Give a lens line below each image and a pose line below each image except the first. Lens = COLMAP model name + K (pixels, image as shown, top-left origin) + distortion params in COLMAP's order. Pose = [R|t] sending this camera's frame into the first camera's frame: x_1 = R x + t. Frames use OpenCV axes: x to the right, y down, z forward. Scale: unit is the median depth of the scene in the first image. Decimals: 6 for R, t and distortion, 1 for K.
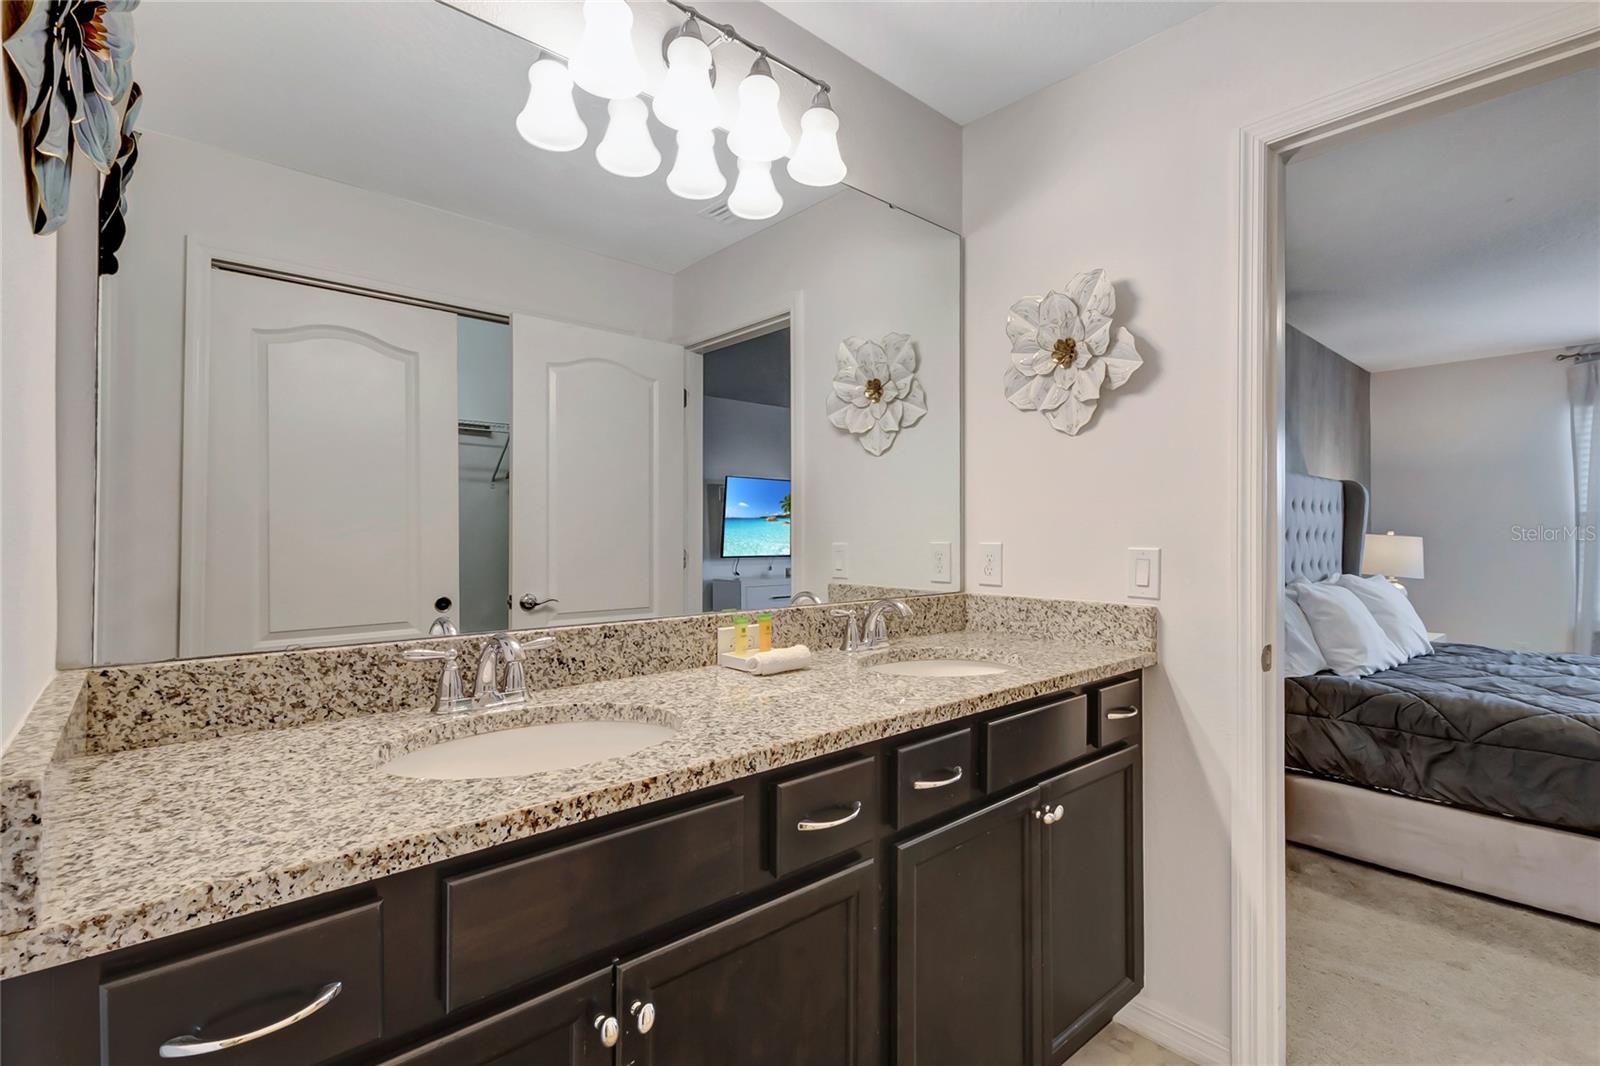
lens RADIAL K [[731.6, 0, 809.0], [0, 731.6, 527.8], [0, 0, 1]] dist [0.005384, 0.000093]
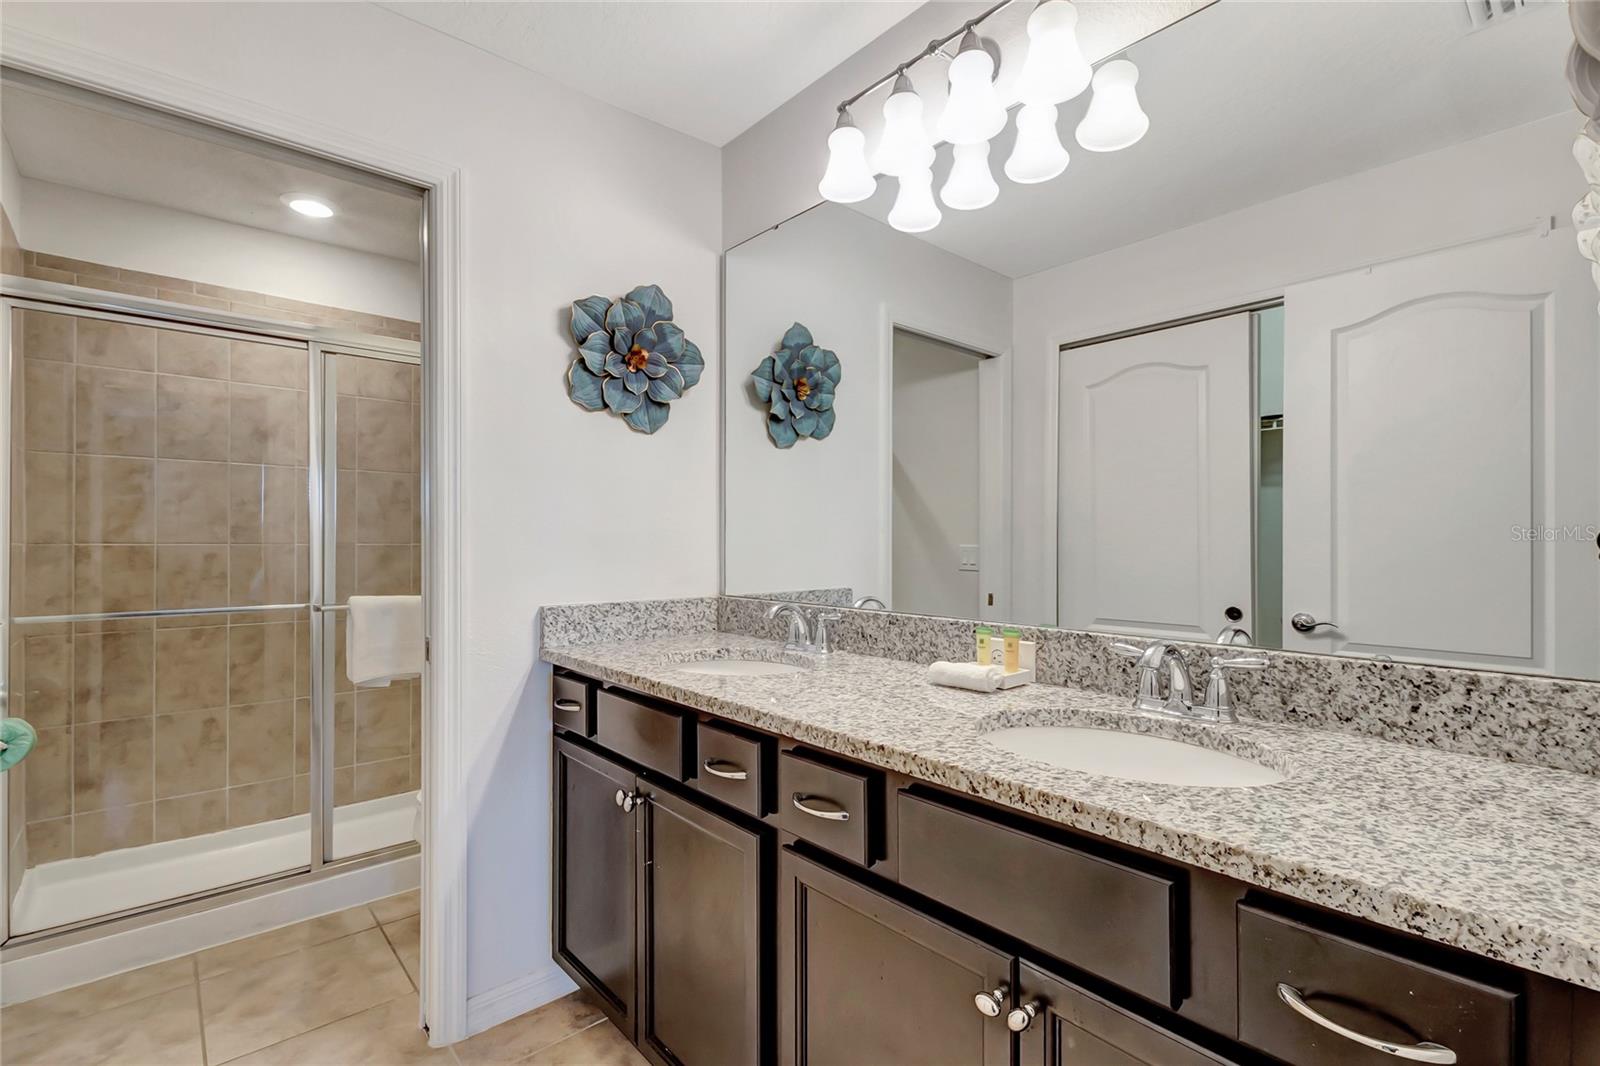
lens RADIAL K [[731.6, 0, 813.7], [0, 731.6, 534.8], [0, 0, 1]] dist [0.005384, 0.000093]
pose [[0.003224, -0.011741, -0.999926, 0.823906], [0.004095, 0.999923, -0.011728, 0.012980], [0.999986, -0.004057, 0.003272, 0.756207]]
